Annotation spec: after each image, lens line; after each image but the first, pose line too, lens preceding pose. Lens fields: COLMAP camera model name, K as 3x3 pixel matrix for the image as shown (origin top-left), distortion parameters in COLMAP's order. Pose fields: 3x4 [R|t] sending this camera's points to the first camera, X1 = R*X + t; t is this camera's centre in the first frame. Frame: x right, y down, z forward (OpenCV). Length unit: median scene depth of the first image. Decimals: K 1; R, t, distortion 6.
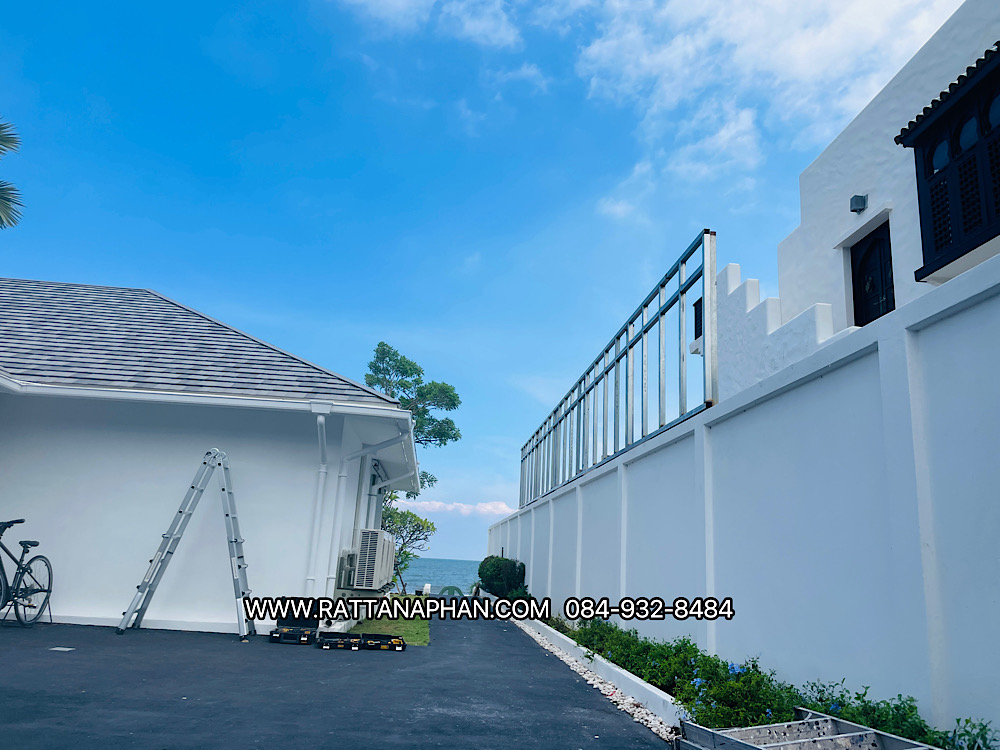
lens RADIAL K [[759.9, 0, 500.0], [0, 759.9, 375.0], [0, 0, 1]] dist [0.056031, -0.074852]
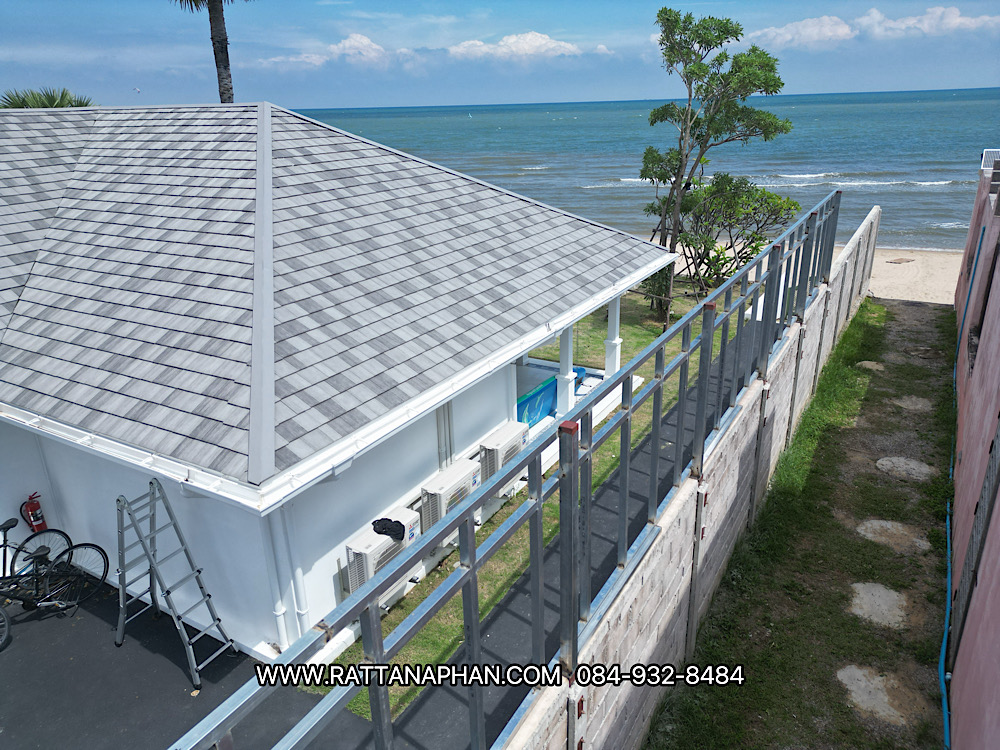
lens RADIAL K [[699.6, 0, 501.2], [0, 699.6, 372.6], [0, 0, 1]] dist [0.072712, -0.070348]
pose [[0.807685, 0.136139, -0.573682, 0.149338], [0.210466, 0.842311, 0.496202, -0.120915], [0.550771, -0.521515, 0.651670, 0.302445]]
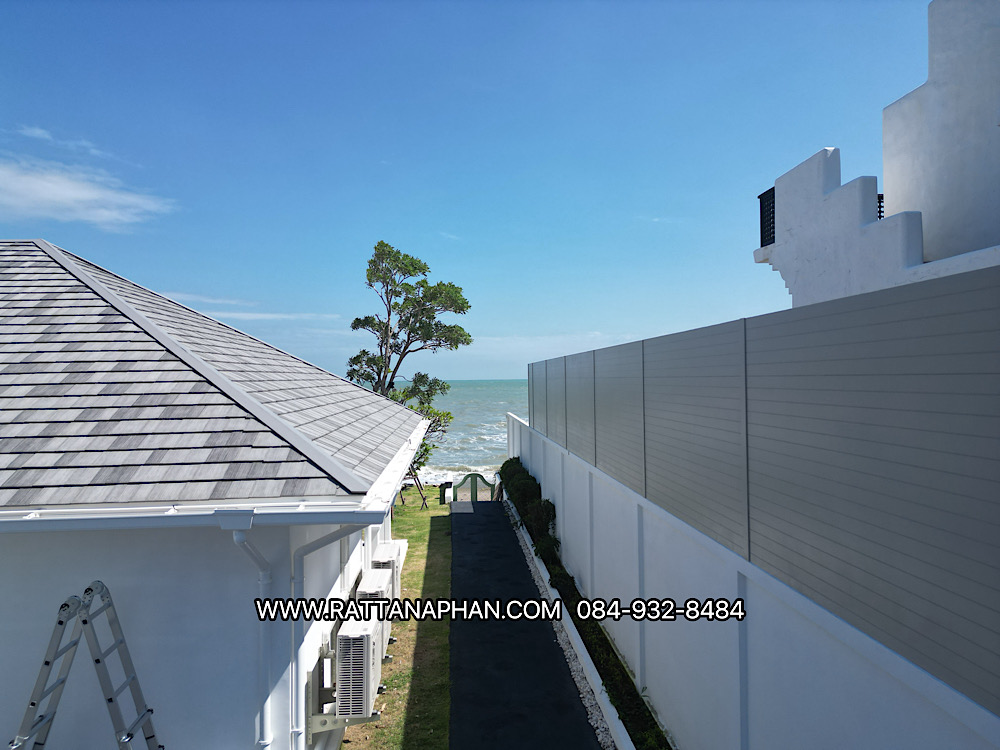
lens RADIAL K [[695.3, 0, 501.5], [0, 695.3, 374.8], [0, 0, 1]] dist [0.086817, -0.092447]
pose [[0.997623, -0.066653, -0.017495, -0.003246], [0.068895, 0.970163, 0.232461, -0.070900], [0.001479, -0.233113, 0.972448, 0.186200]]
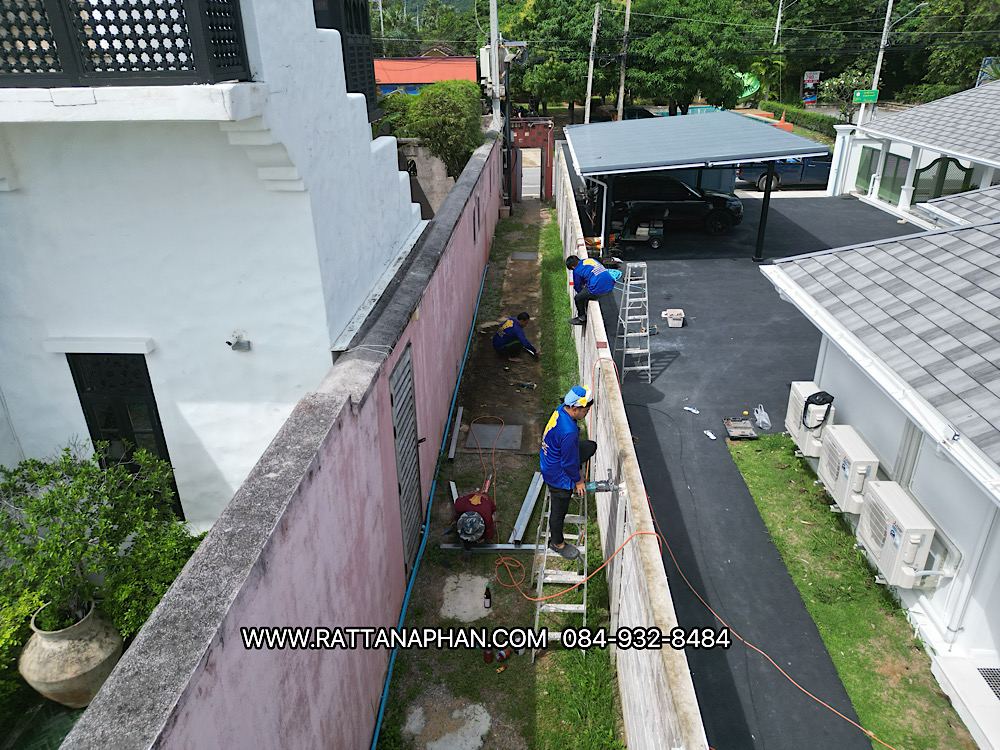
lens RADIAL K [[699.6, 0, 501.2], [0, 699.6, 372.6], [0, 0, 1]] dist [0.072712, -0.070348]
pose [[-0.990732, -0.087401, 0.103980, 0.071348], [-0.065344, 0.977764, 0.199266, 0.005546], [-0.119084, 0.190625, -0.974413, 0.891808]]
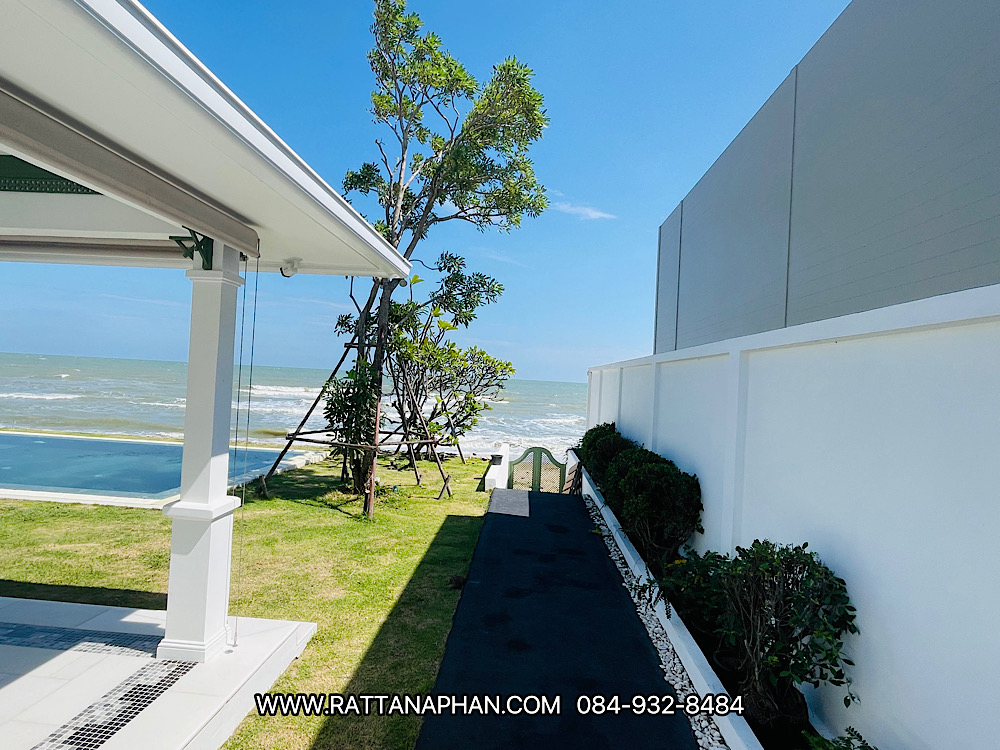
lens RADIAL K [[526.4, 0, 500.8], [0, 526.4, 372.6], [0, 0, 1]] dist [-0.073820, -0.000098]
pose [[0.989788, -0.000081, -0.142547, -0.032761], [0.031466, 0.975456, 0.217933, 0.120201], [0.139030, -0.220193, 0.965498, 0.658457]]
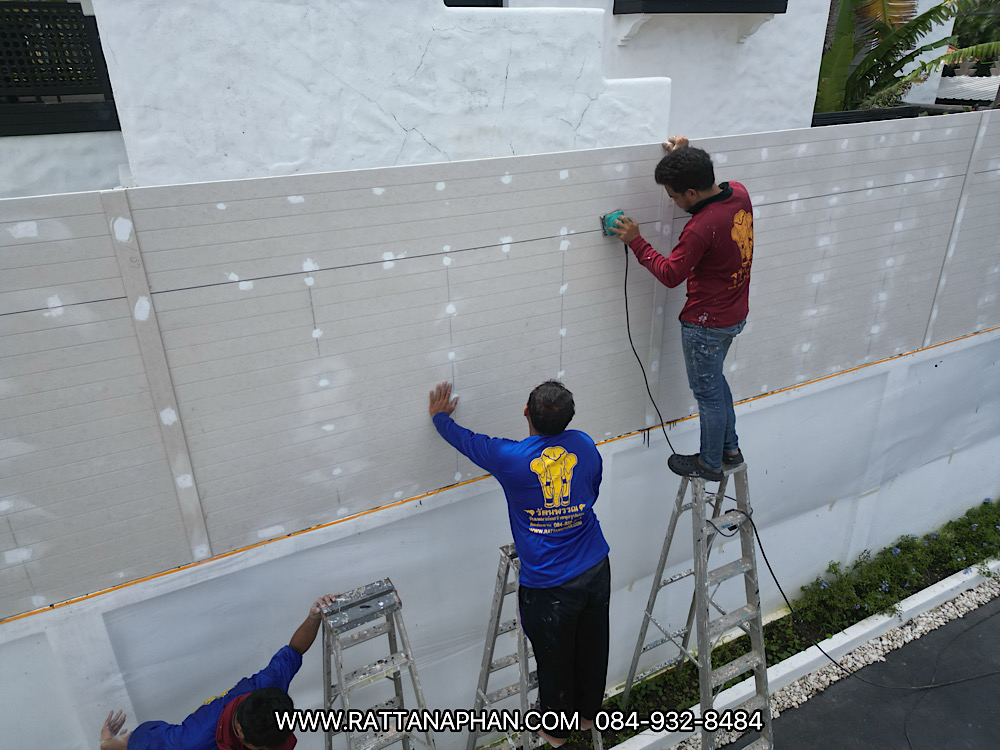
lens RADIAL K [[699.6, 0, 501.2], [0, 699.6, 372.6], [0, 0, 1]] dist [0.072712, -0.070348]
pose [[-0.374109, -0.430942, 0.821177, -0.080767], [-0.226133, 0.901138, 0.369883, -0.009391], [-0.899392, -0.047319, -0.434574, 0.609162]]
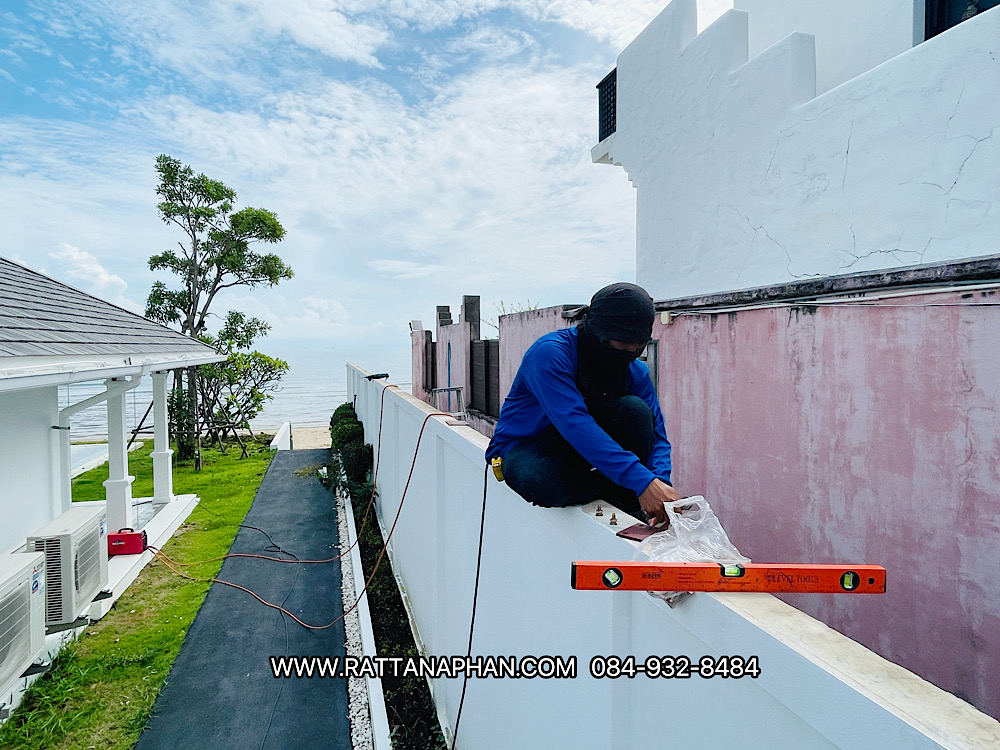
lens RADIAL K [[582.3, 0, 499.9], [0, 582.3, 370.7], [0, 0, 1]] dist [-0.003809, -0.000813]
pose [[0.977728, -0.068829, 0.198269, 0.037065], [0.009657, 0.958448, 0.285103, 0.001247], [-0.209654, -0.276839, 0.937766, 0.330417]]
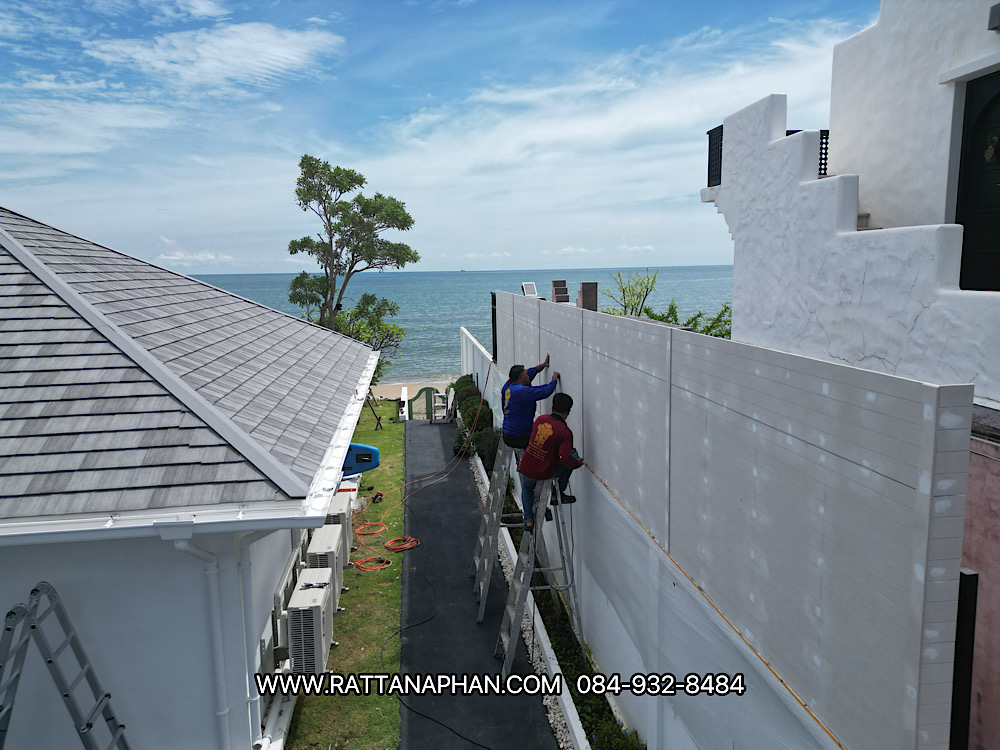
lens RADIAL K [[699.6, 0, 501.2], [0, 699.6, 372.6], [0, 0, 1]] dist [0.072712, -0.070348]
pose [[0.996334, -0.079687, 0.031130, 0.007122], [0.061828, 0.922186, 0.381772, -0.106833], [-0.059130, -0.378448, 0.923732, 0.193509]]
